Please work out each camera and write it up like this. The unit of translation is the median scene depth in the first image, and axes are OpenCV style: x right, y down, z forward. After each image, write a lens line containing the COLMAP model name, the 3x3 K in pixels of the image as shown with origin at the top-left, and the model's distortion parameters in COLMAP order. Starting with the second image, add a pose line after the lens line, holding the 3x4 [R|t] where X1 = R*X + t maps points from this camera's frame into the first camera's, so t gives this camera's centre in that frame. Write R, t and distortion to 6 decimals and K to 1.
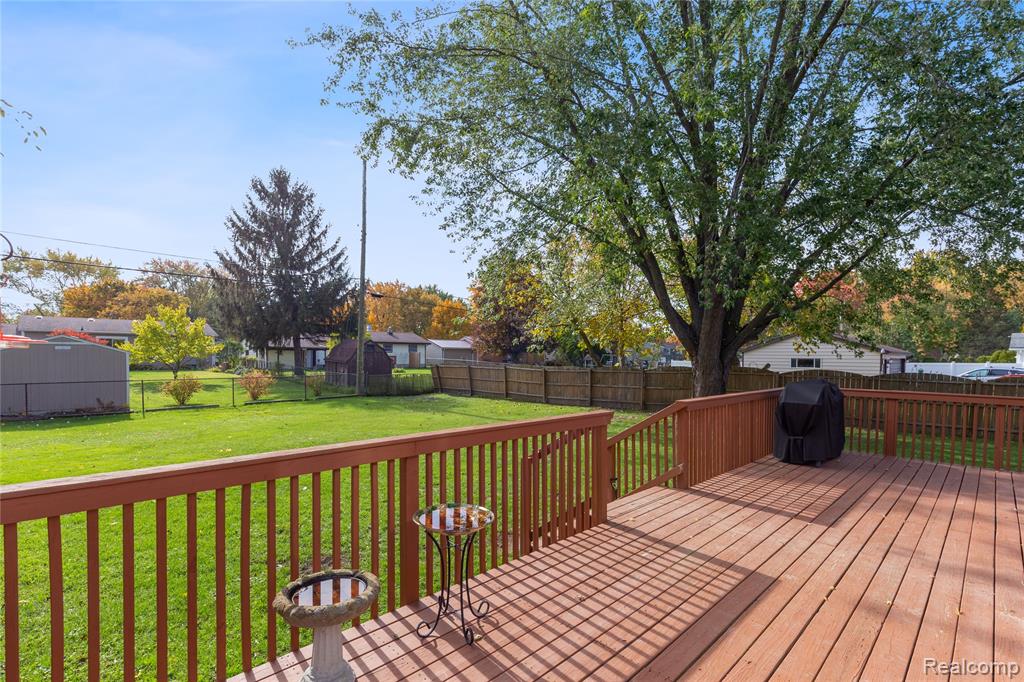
lens RADIAL K [[470.0, 0, 512.7], [0, 470.0, 349.6], [0, 0, 1]] dist [0.015366, -0.003294]
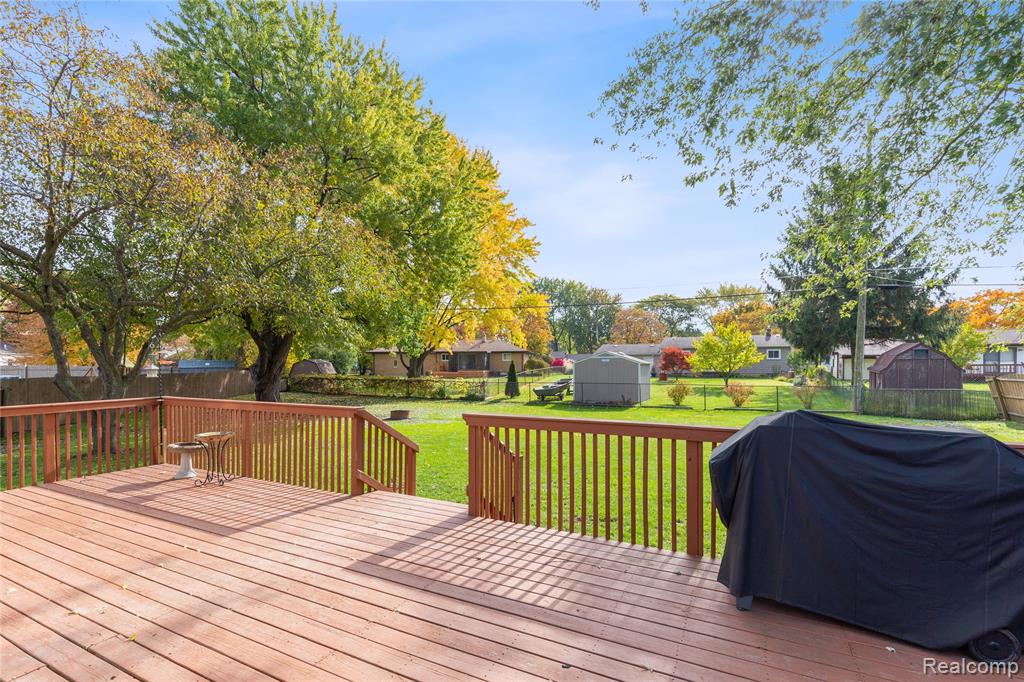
lens RADIAL K [[470.0, 0, 515.4], [0, 470.0, 347.3], [0, 0, 1]] dist [0.015366, -0.003294]
pose [[0.312415, -0.042150, -0.949010, 1.459557], [0.018042, 0.999098, -0.038435, 0.025733], [0.949774, -0.005114, 0.312894, 0.962546]]
